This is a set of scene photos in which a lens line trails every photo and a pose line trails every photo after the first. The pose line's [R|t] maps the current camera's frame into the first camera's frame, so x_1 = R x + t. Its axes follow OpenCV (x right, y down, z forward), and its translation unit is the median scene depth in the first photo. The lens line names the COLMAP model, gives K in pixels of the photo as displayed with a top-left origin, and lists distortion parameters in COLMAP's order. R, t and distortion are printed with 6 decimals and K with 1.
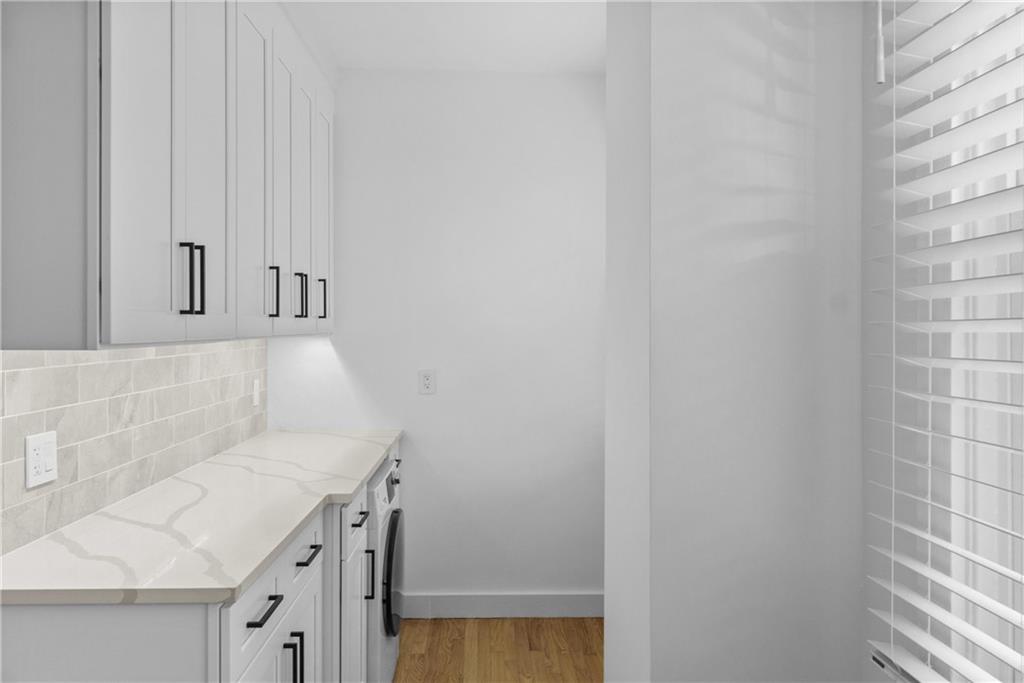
lens RADIAL K [[767.5, 0, 509.9], [0, 767.5, 333.8], [0, 0, 1]] dist [-0.008066, -0.003558]
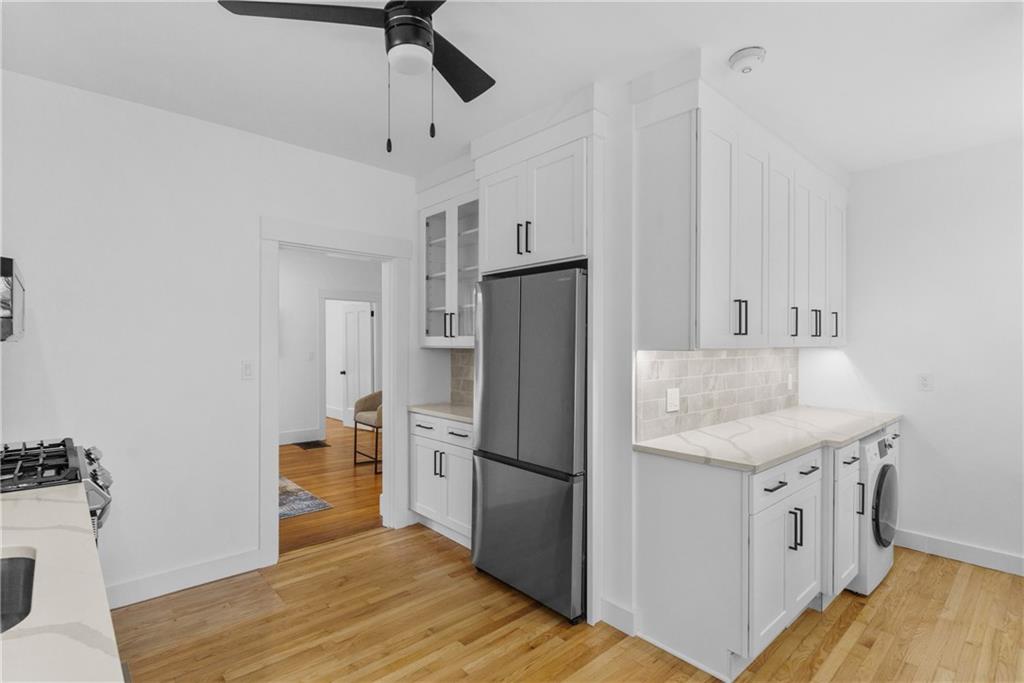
lens RADIAL K [[485.4, 0, 512.0], [0, 485.4, 341.5], [0, 0, 1]] dist [0.002028, 0.000051]
pose [[0.641839, -0.005251, -0.766822, 0.129607], [-0.006979, 0.999895, -0.012688, 0.008848], [0.766808, 0.013495, 0.641735, -0.203248]]
